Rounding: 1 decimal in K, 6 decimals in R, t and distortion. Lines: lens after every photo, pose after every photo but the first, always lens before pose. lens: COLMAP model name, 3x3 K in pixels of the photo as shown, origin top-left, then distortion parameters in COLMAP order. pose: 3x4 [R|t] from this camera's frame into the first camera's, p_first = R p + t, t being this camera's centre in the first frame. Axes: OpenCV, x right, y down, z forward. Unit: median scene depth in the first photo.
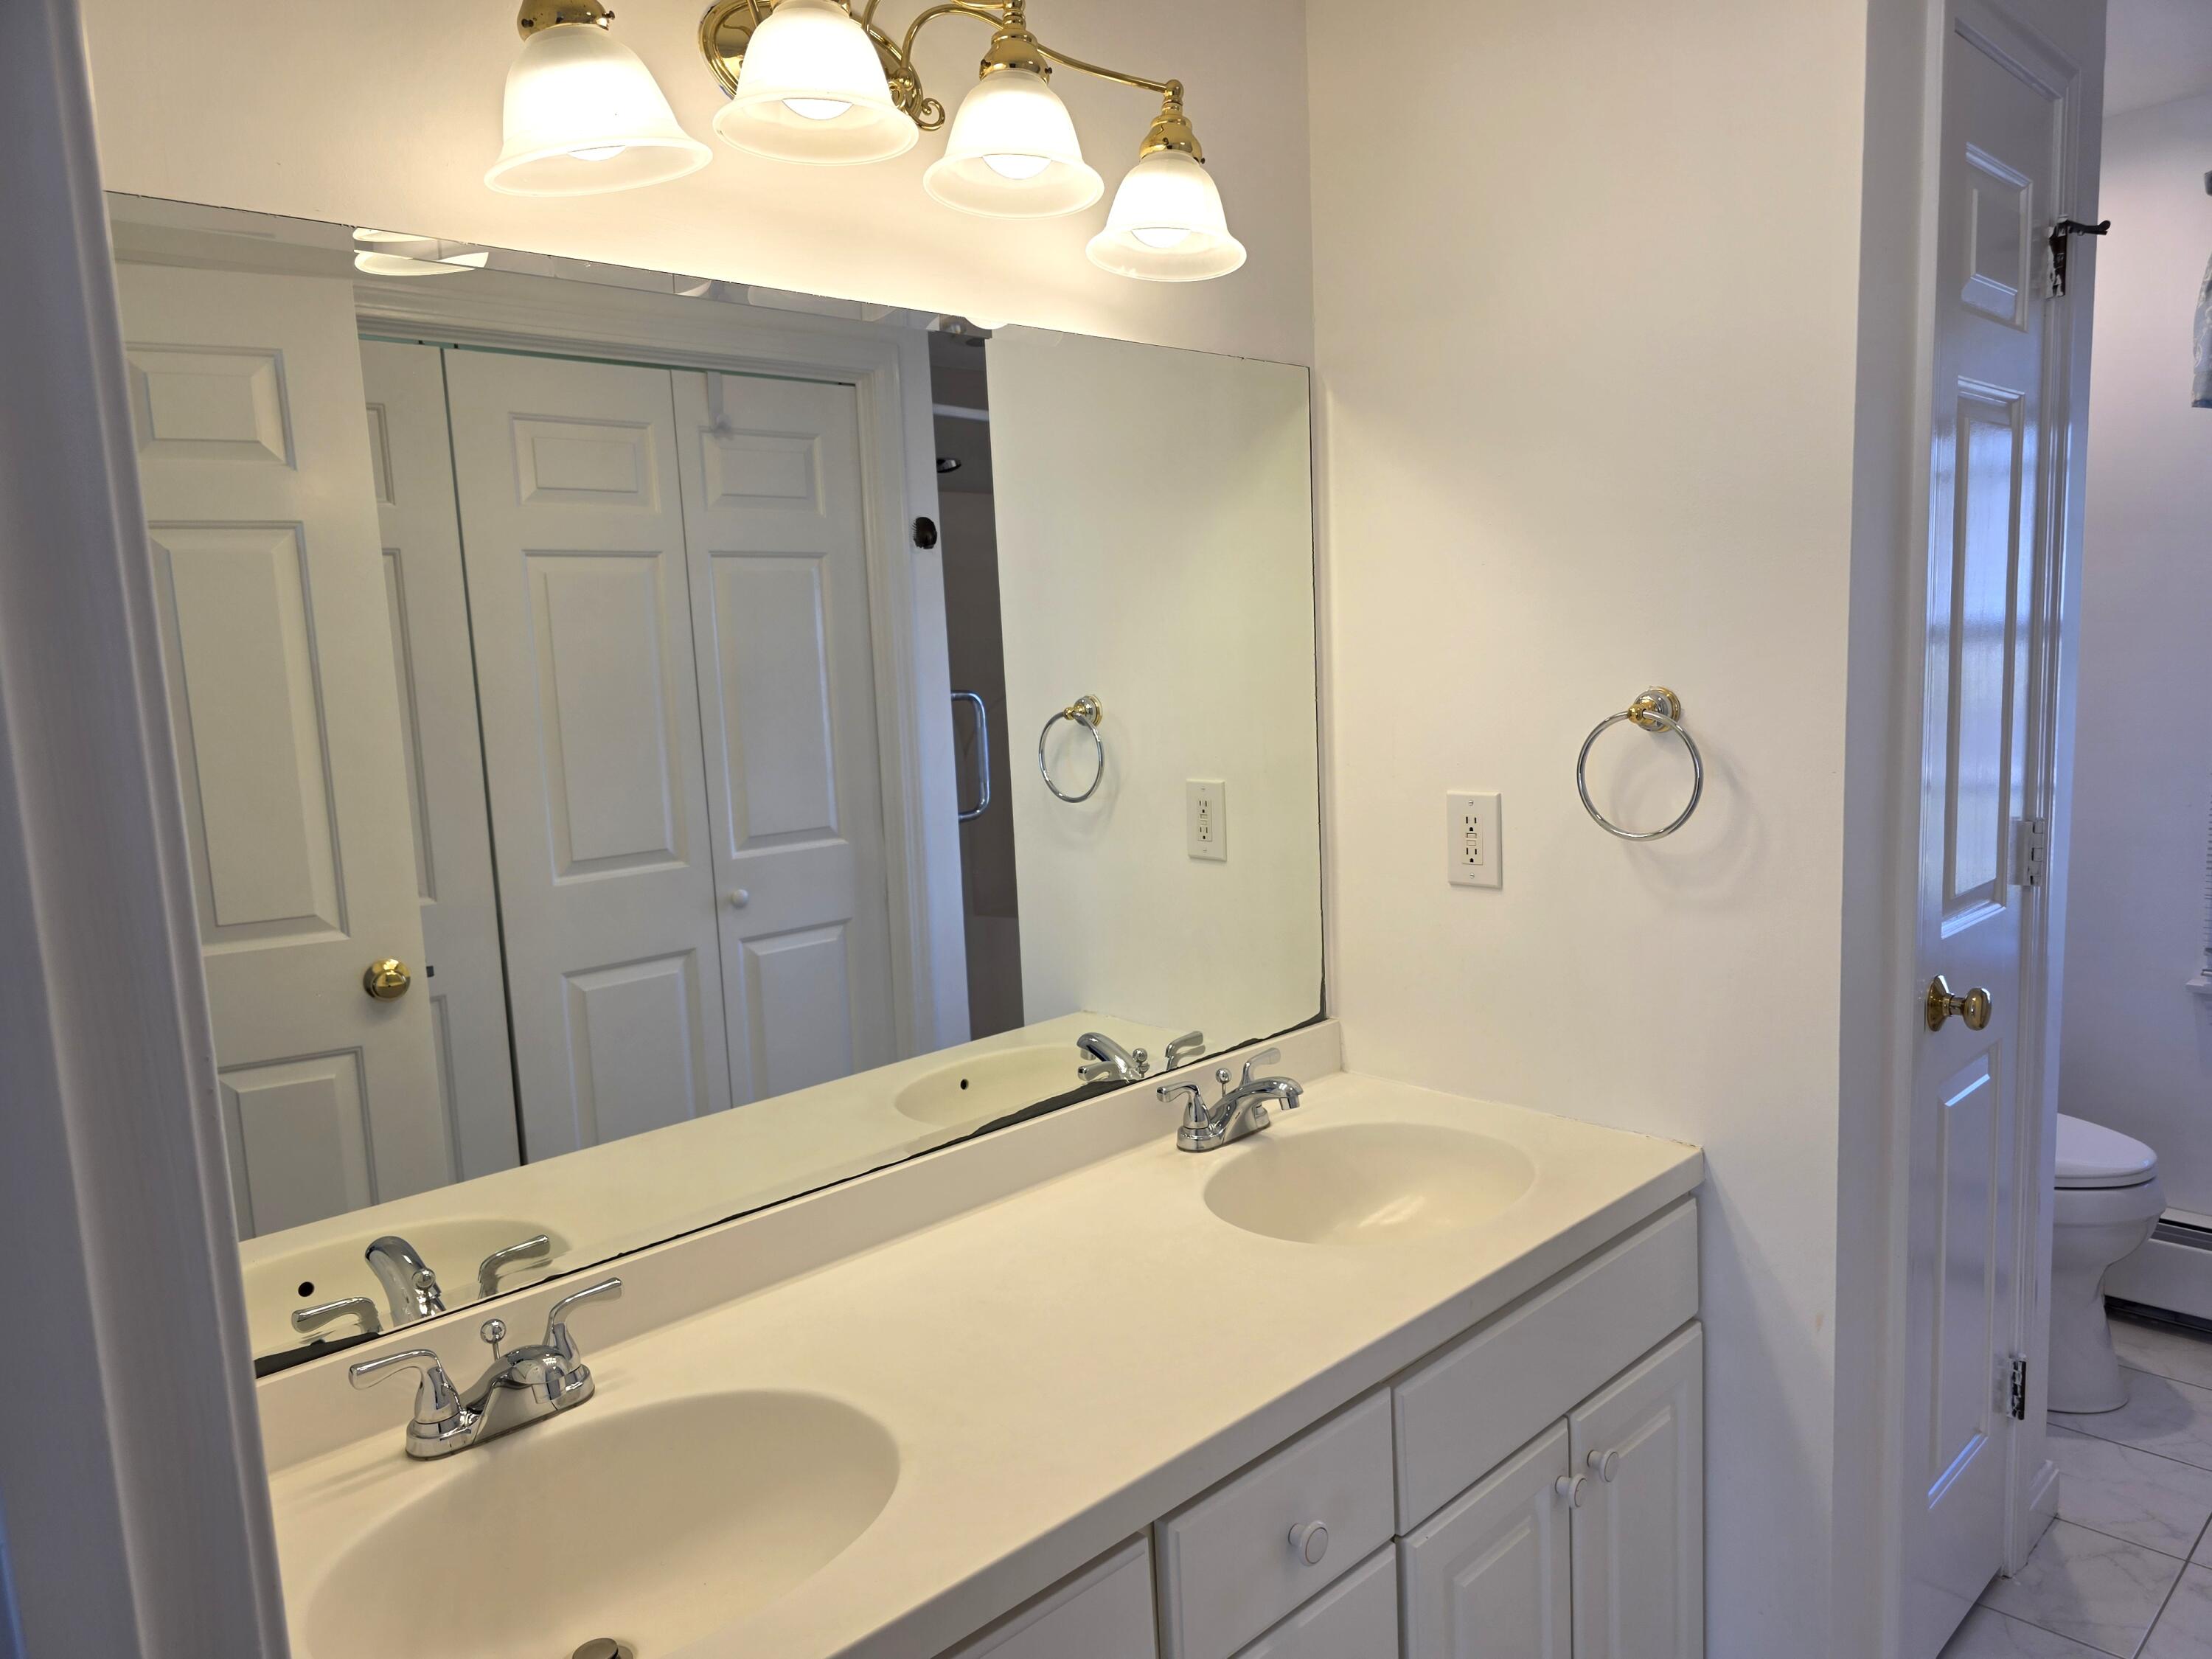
lens RADIAL K [[1493.2, 0, 1106.2], [0, 1493.2, 835.7], [0, 0, 1]] dist [0.026253, -0.028878]
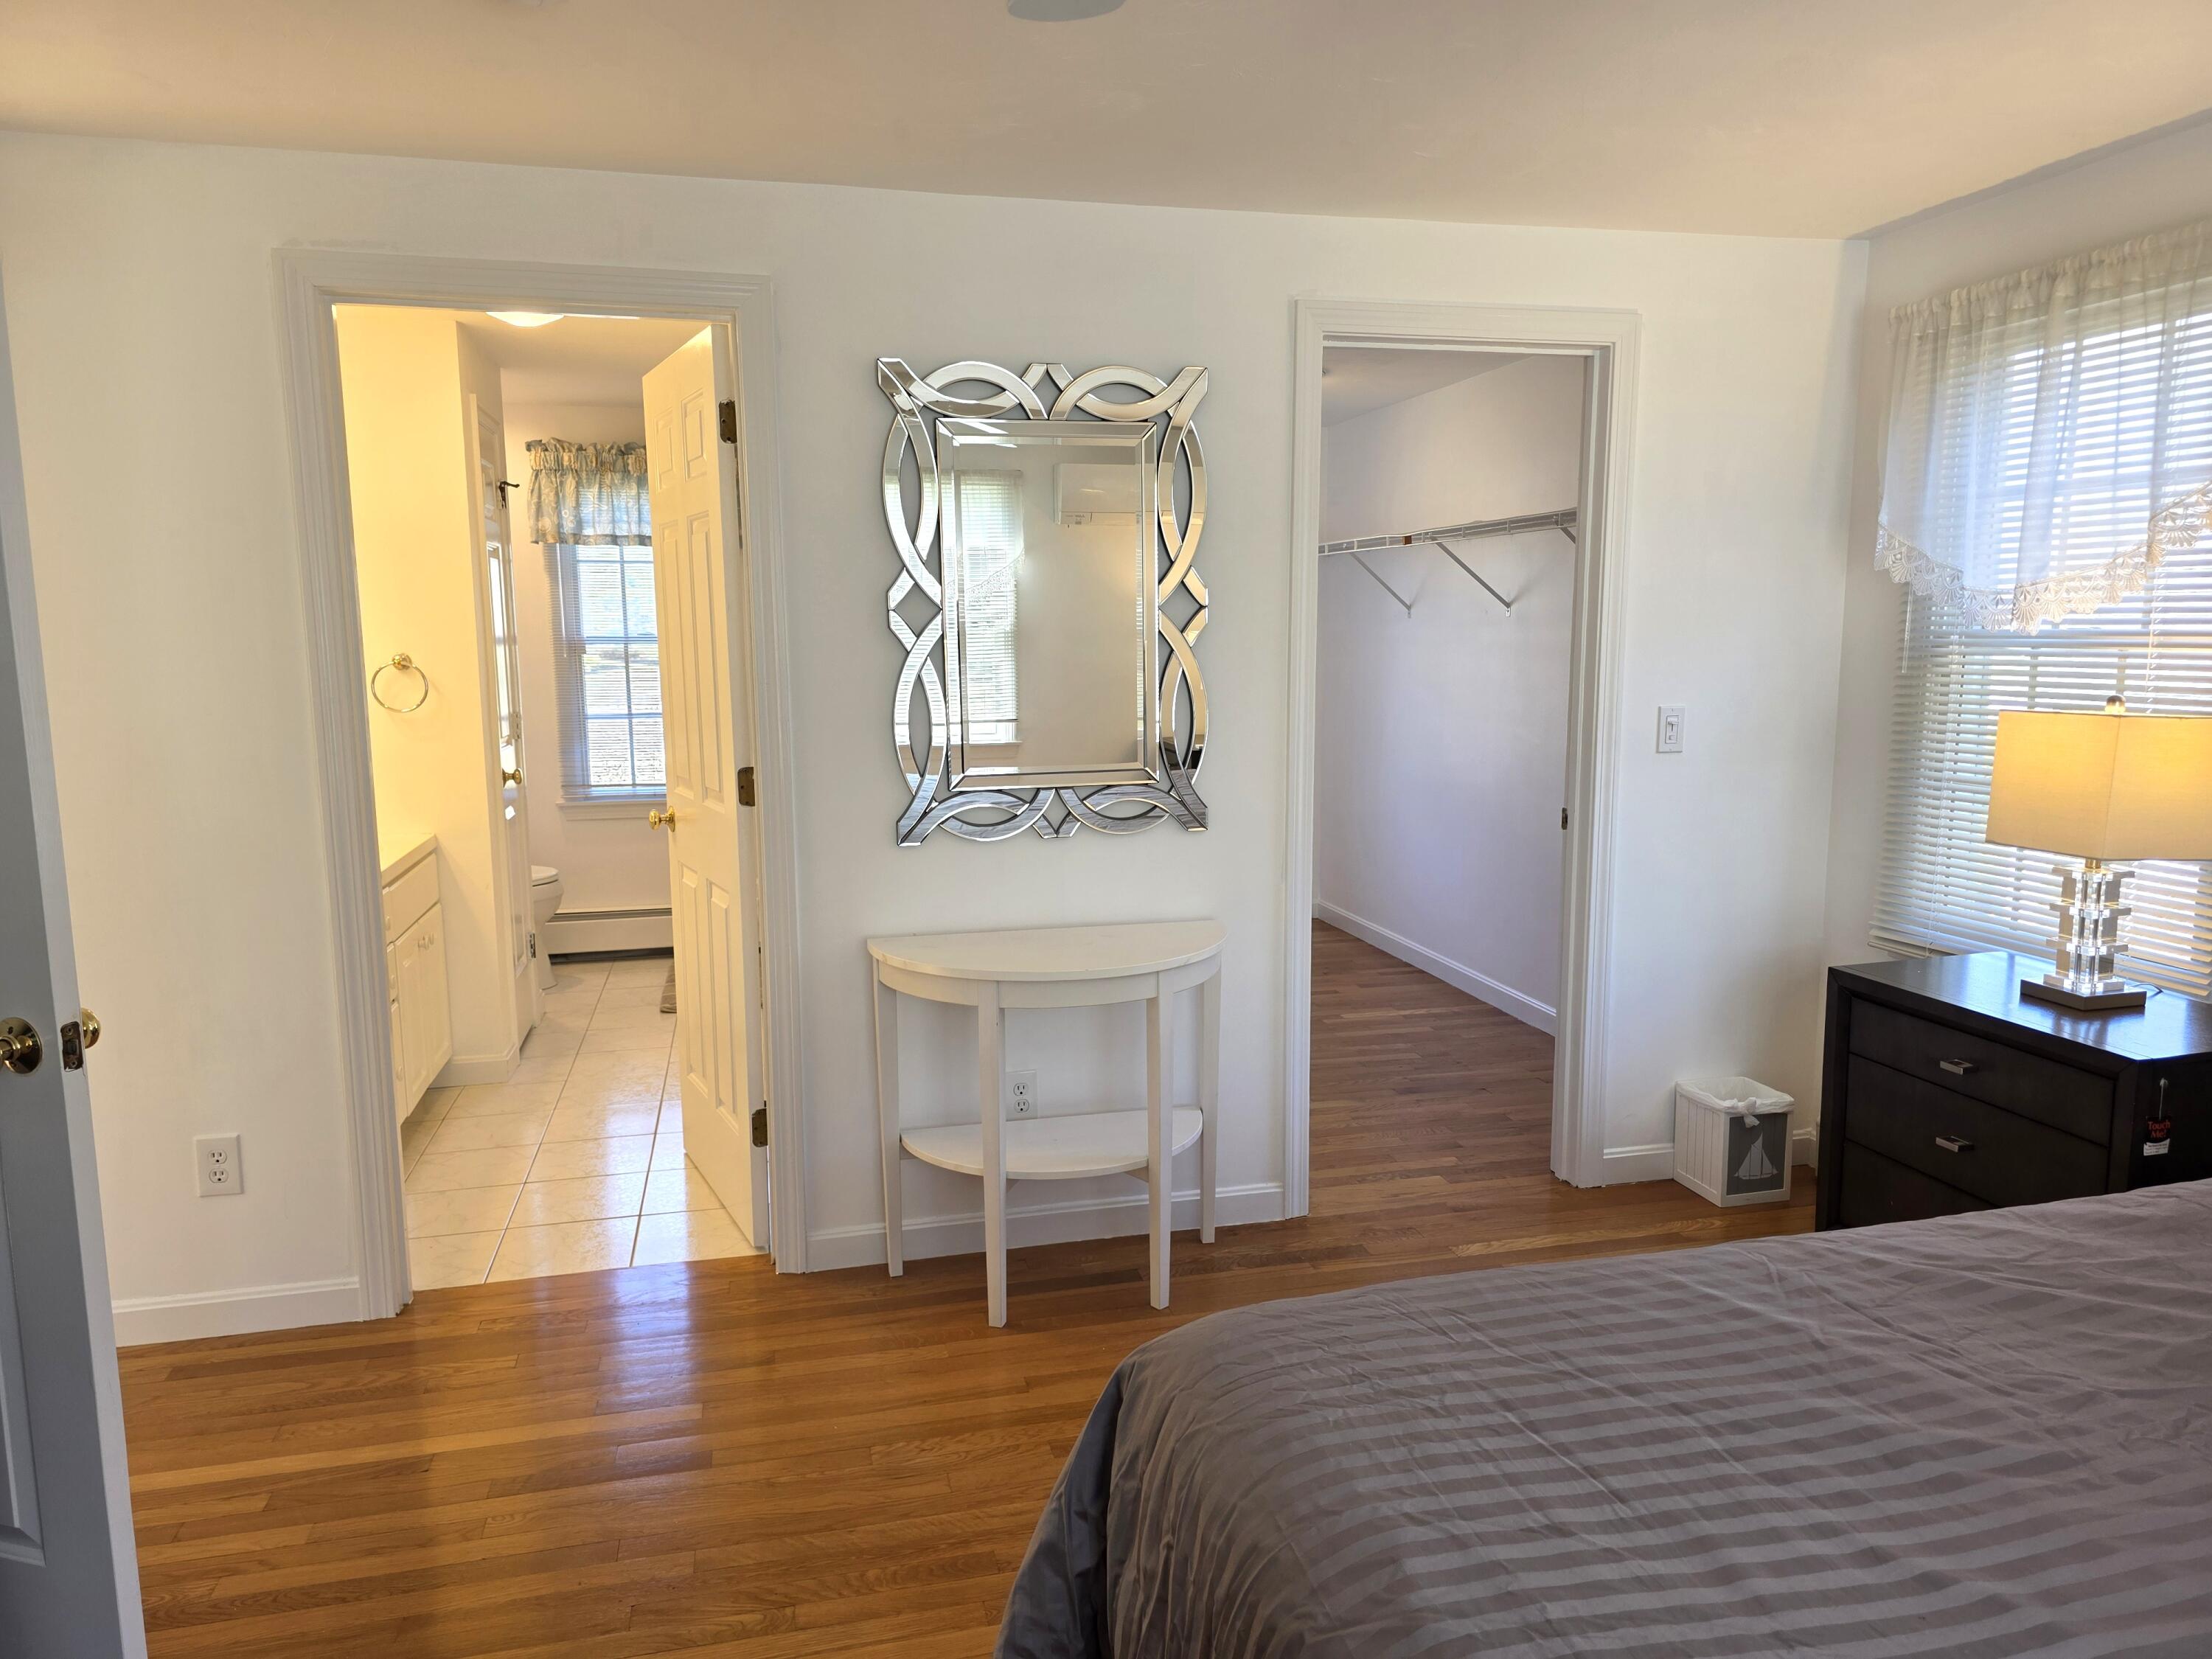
lens RADIAL K [[1493.2, 0, 1104.2], [0, 1493.2, 835.5], [0, 0, 1]] dist [0.026253, -0.028878]
pose [[0.499337, -0.077853, 0.862903, -1.109948], [0.098142, 0.994627, 0.032945, 0.213409], [-0.860831, 0.068236, 0.504295, -1.142699]]
